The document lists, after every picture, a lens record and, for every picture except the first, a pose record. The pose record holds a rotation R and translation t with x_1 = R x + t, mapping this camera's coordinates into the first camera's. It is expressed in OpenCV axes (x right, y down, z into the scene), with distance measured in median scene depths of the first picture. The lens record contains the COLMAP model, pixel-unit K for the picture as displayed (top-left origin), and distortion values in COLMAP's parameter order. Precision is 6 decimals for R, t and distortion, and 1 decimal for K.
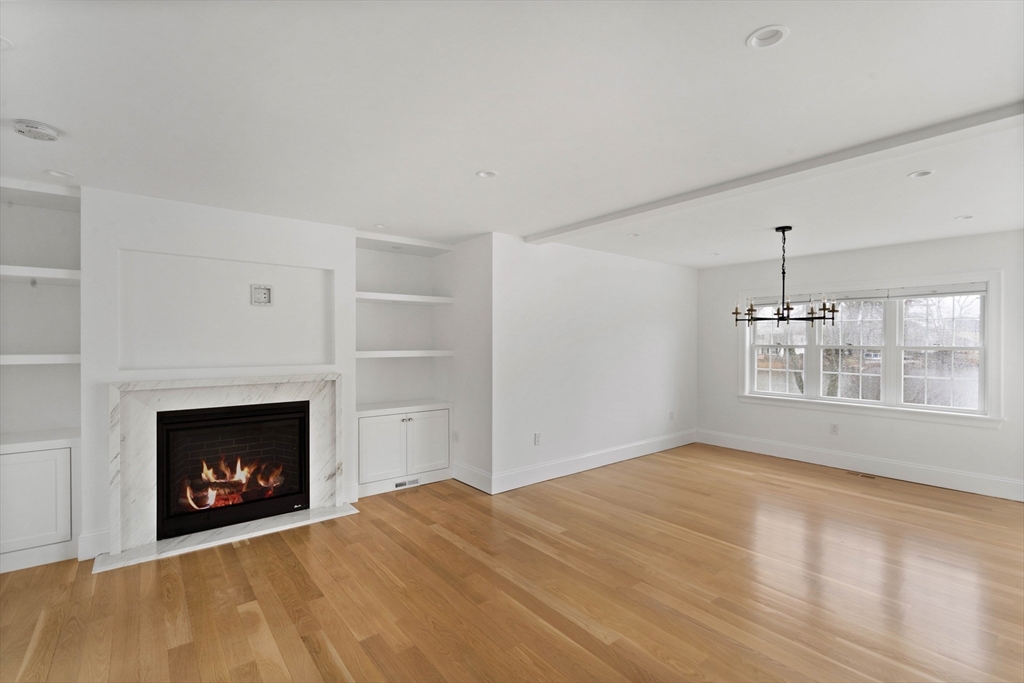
lens RADIAL K [[499.9, 0, 512.0], [0, 499.9, 341.5], [0, 0, 1]] dist [-0.001961, 0.000807]
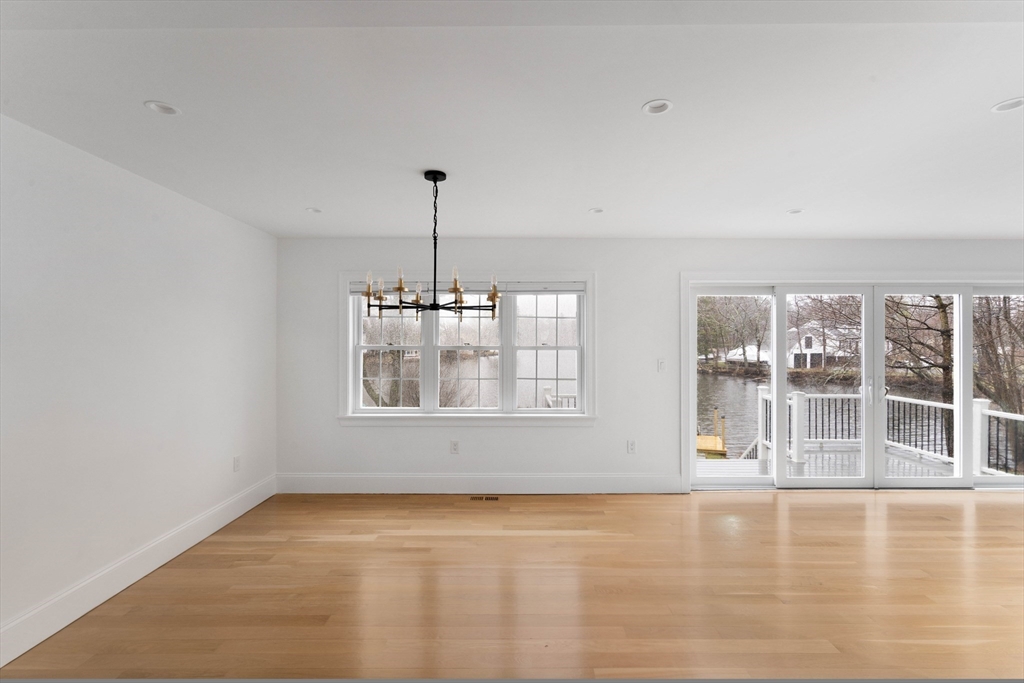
lens RADIAL K [[469.8, 0, 512.0], [0, 469.8, 341.5], [0, 0, 1]] dist [-0.001366, -0.000022]
pose [[0.632262, -0.006110, 0.774731, 0.131782], [0.001309, 0.999976, 0.006818, -0.005927], [-0.774754, -0.003297, 0.632255, 0.554760]]
